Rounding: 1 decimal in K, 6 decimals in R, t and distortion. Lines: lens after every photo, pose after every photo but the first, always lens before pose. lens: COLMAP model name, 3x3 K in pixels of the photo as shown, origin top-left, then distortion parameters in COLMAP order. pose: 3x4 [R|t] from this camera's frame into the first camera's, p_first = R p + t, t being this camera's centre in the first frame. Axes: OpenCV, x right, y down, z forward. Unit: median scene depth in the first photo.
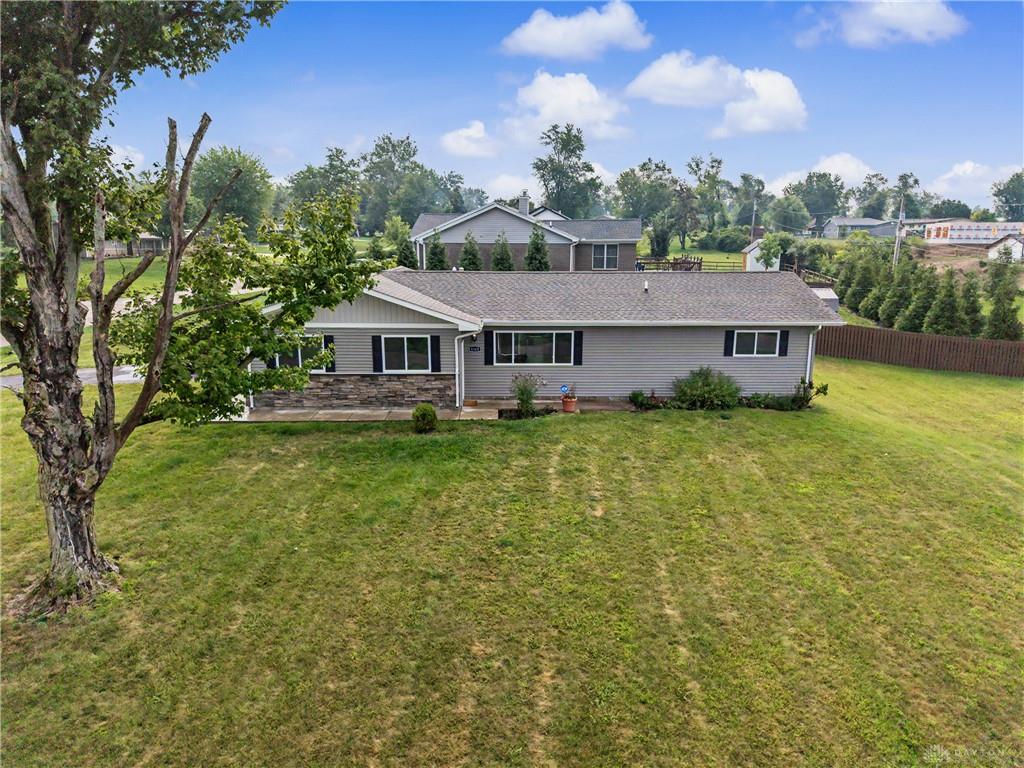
lens RADIAL K [[684.0, 0, 510.6], [0, 684.0, 387.4], [0, 0, 1]] dist [0.027192, -0.026488]
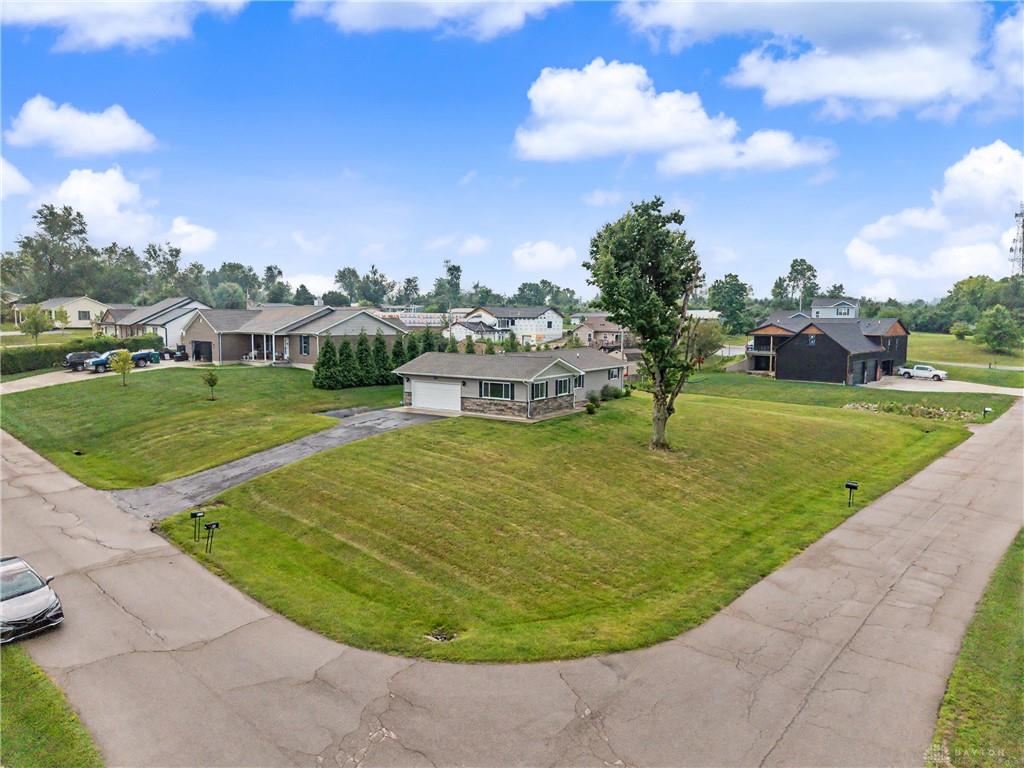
lens RADIAL K [[684.0, 0, 514.7], [0, 684.0, 394.7], [0, 0, 1]] dist [0.027192, -0.026488]
pose [[0.568322, -0.088488, 0.818035, -2.070213], [0.166503, 0.986000, -0.009020, -0.026036], [-0.805784, 0.141331, 0.575098, -0.211665]]
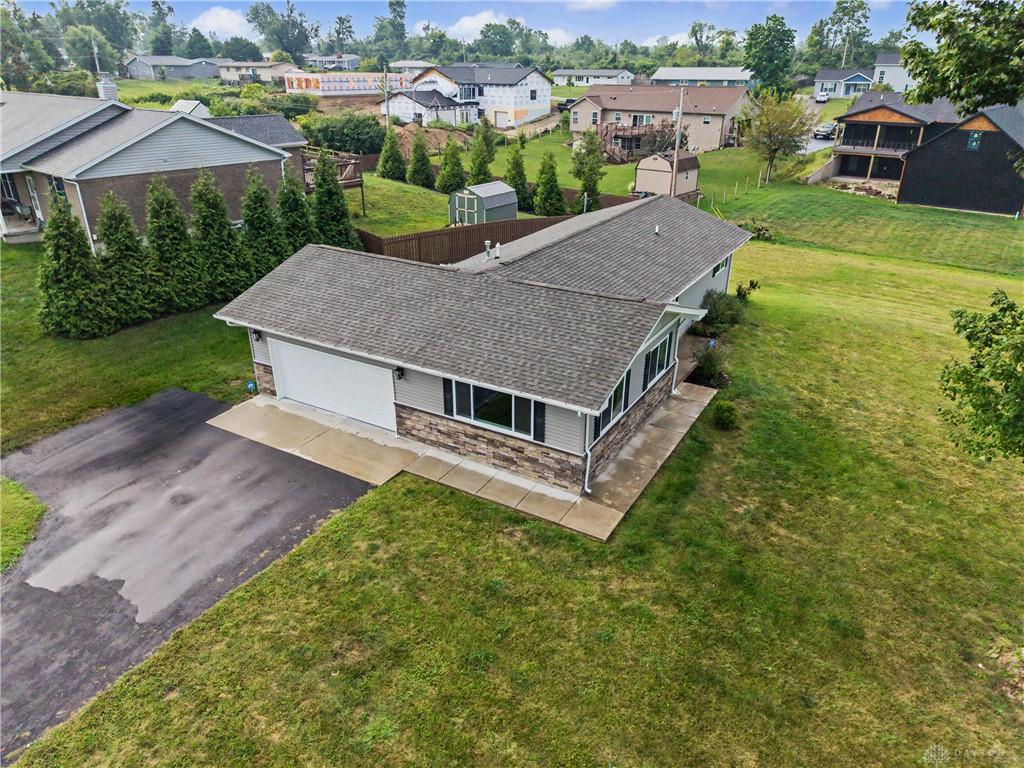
lens RADIAL K [[684.0, 0, 512.0], [0, 684.0, 379.1], [0, 0, 1]] dist [0.027192, -0.026488]
pose [[0.523235, -0.352921, 0.775675, -0.931504], [0.172410, 0.935232, 0.309217, -0.328093], [-0.834565, -0.028059, 0.550194, 0.617941]]
